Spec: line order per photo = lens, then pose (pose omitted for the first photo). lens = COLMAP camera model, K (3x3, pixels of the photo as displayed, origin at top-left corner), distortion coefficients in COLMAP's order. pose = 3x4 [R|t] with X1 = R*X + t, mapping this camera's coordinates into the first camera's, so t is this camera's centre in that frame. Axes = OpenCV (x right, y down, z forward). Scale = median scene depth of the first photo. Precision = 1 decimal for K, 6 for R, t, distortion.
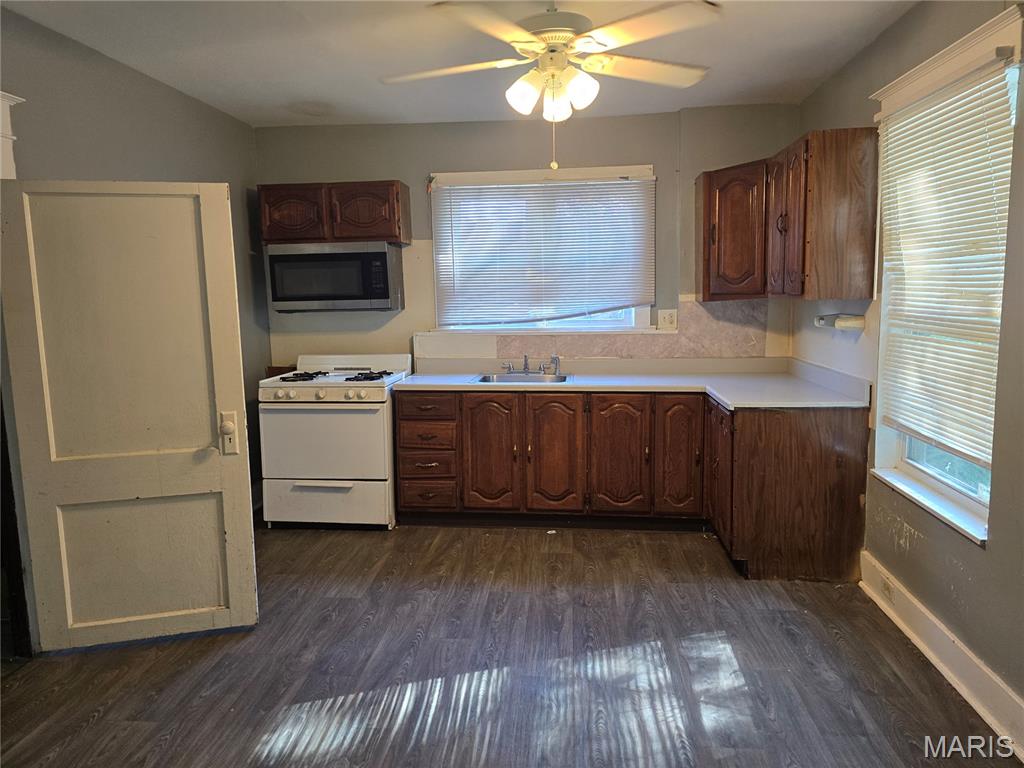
lens RADIAL K [[696.3, 0, 512.0], [0, 696.3, 384.0], [0, 0, 1]] dist [0.079489, -0.071182]
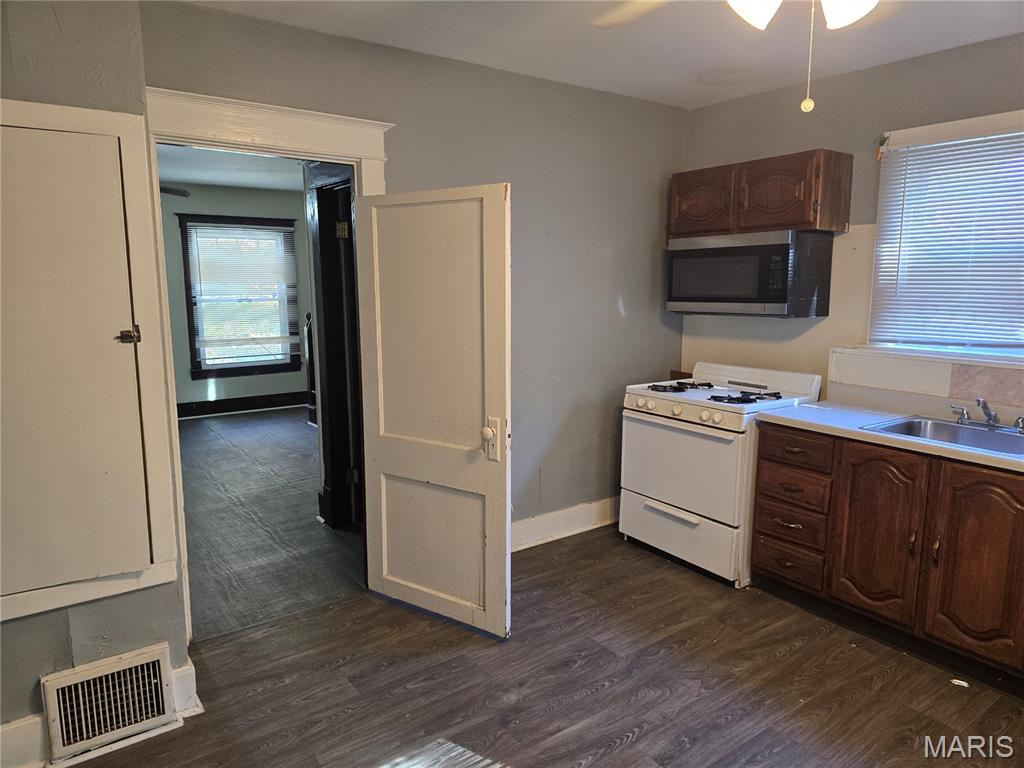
lens RADIAL K [[696.3, 0, 512.0], [0, 696.3, 384.0], [0, 0, 1]] dist [0.079489, -0.071182]
pose [[0.660598, 0.133257, -0.738818, 0.230949], [-0.116467, 0.990397, 0.074497, -0.058379], [0.741650, 0.036836, 0.669774, 0.257501]]
